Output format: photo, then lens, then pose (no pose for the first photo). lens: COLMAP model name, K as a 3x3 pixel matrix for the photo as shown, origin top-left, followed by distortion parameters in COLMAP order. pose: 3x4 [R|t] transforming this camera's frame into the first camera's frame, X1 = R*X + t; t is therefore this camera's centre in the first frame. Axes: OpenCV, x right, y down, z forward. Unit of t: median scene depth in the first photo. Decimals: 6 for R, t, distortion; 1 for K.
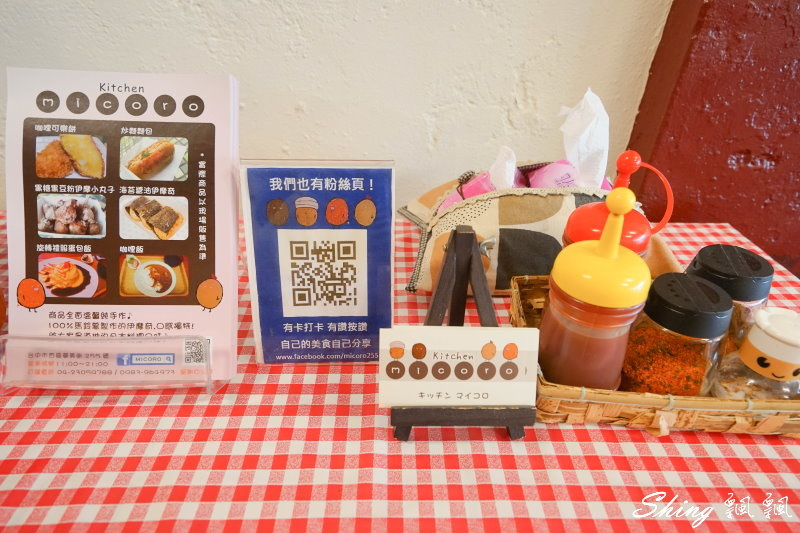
lens RADIAL K [[491.9, 0, 401.8], [0, 491.9, 265.0], [0, 0, 1]] dist [0.039926, 0.001095]
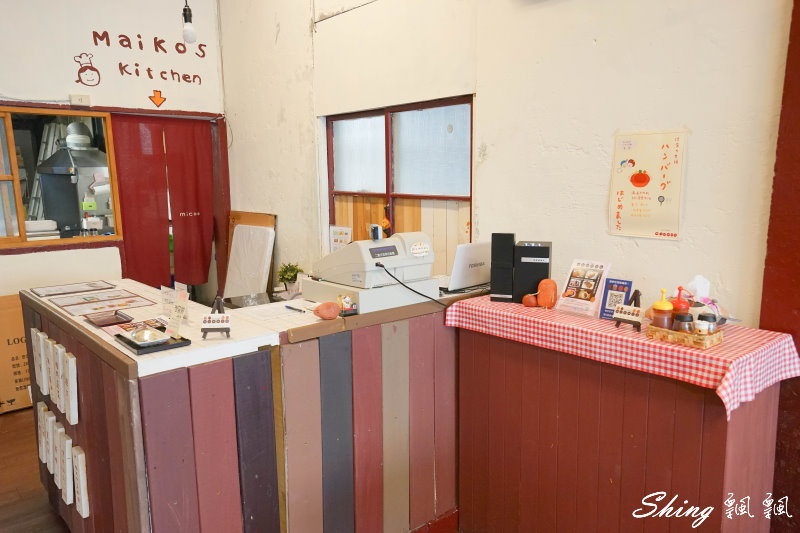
lens RADIAL K [[602.8, 0, 399.9], [0, 602.8, 265.8], [0, 0, 1]] dist [-0.002394, -0.005627]
pose [[0.652929, 0.090585, -0.751983, 3.008873], [-0.391948, 0.889963, -0.233114, 2.008759], [0.648121, 0.446945, 0.616587, -4.362032]]
